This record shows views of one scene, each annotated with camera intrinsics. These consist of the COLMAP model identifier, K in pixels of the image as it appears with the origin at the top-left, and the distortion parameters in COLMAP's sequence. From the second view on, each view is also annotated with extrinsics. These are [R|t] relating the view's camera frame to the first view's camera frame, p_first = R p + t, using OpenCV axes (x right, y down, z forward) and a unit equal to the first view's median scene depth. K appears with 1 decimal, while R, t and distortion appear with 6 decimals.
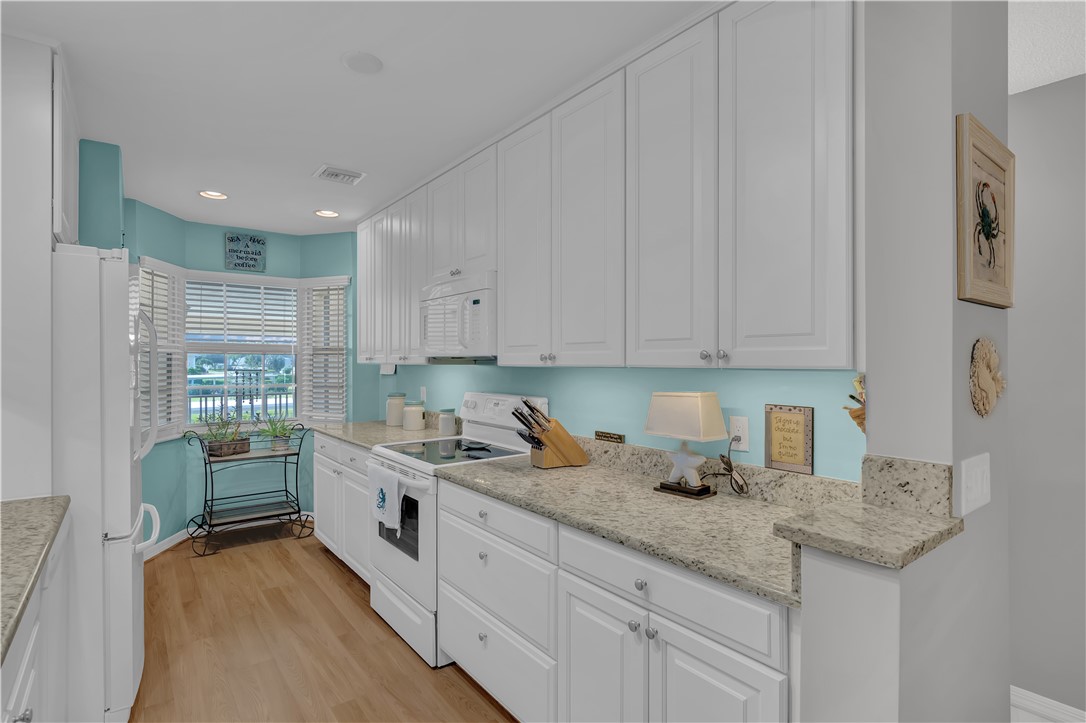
lens RADIAL K [[542.6, 0, 543.0], [0, 542.6, 361.5], [0, 0, 1]] dist [-0.001773, -0.000139]
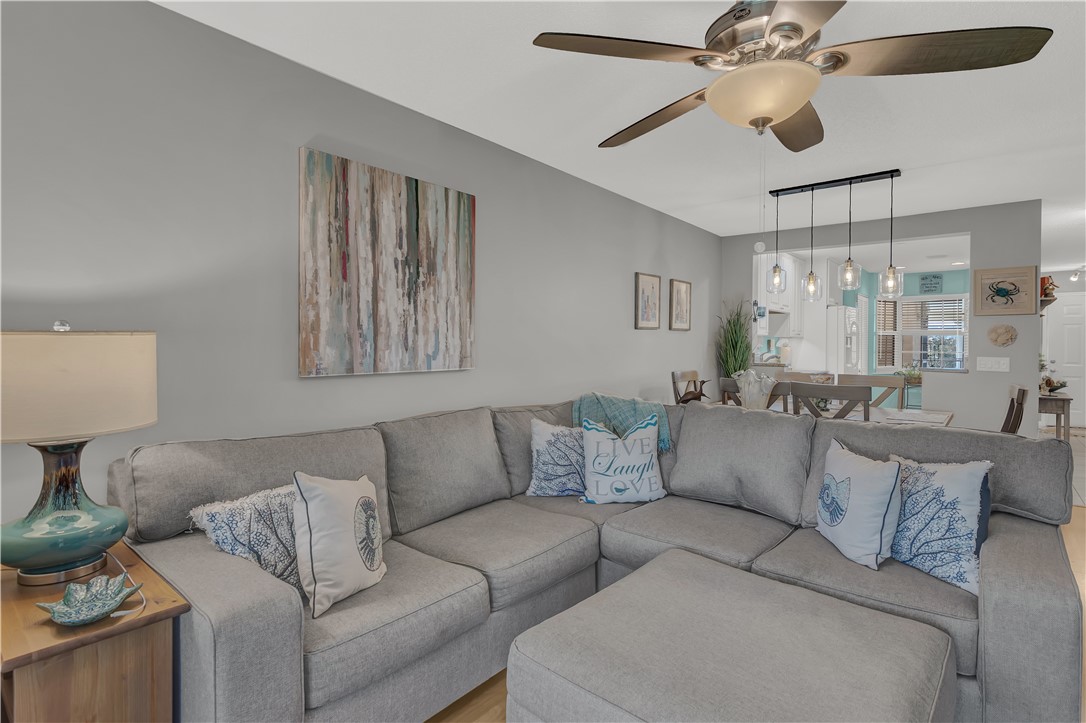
lens RADIAL K [[540.7, 0, 557.6], [0, 540.7, 344.0], [0, 0, 1]] dist [-0.000041, 0.011705]
pose [[0.230835, 0.000421, -0.972993, 1.319182], [-0.008201, 0.999965, -0.001513, 0.040663], [0.972958, 0.008329, 0.230830, -0.970616]]
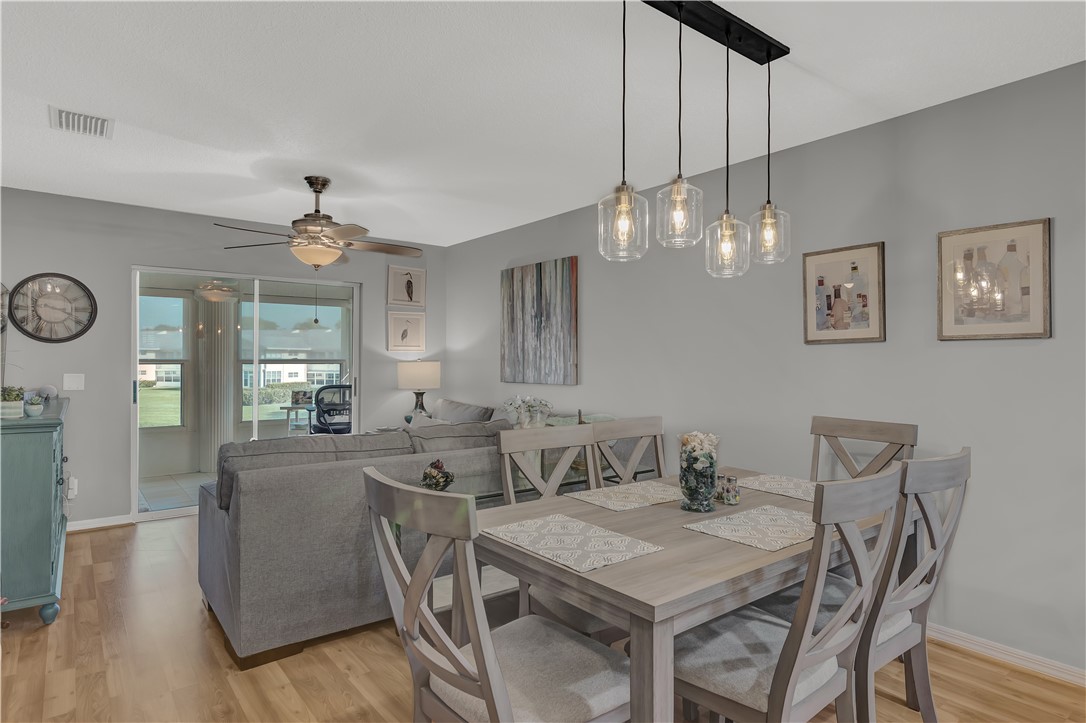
lens RADIAL K [[599.6, 0, 535.6], [0, 599.6, 356.5], [0, 0, 1]] dist [-0.008577, 0.000560]
pose [[-0.999973, -0.007289, -0.000097, 0.504321], [-0.007289, 0.999952, -0.006558, 0.028209], [0.000145, -0.006557, -0.999978, 0.421065]]
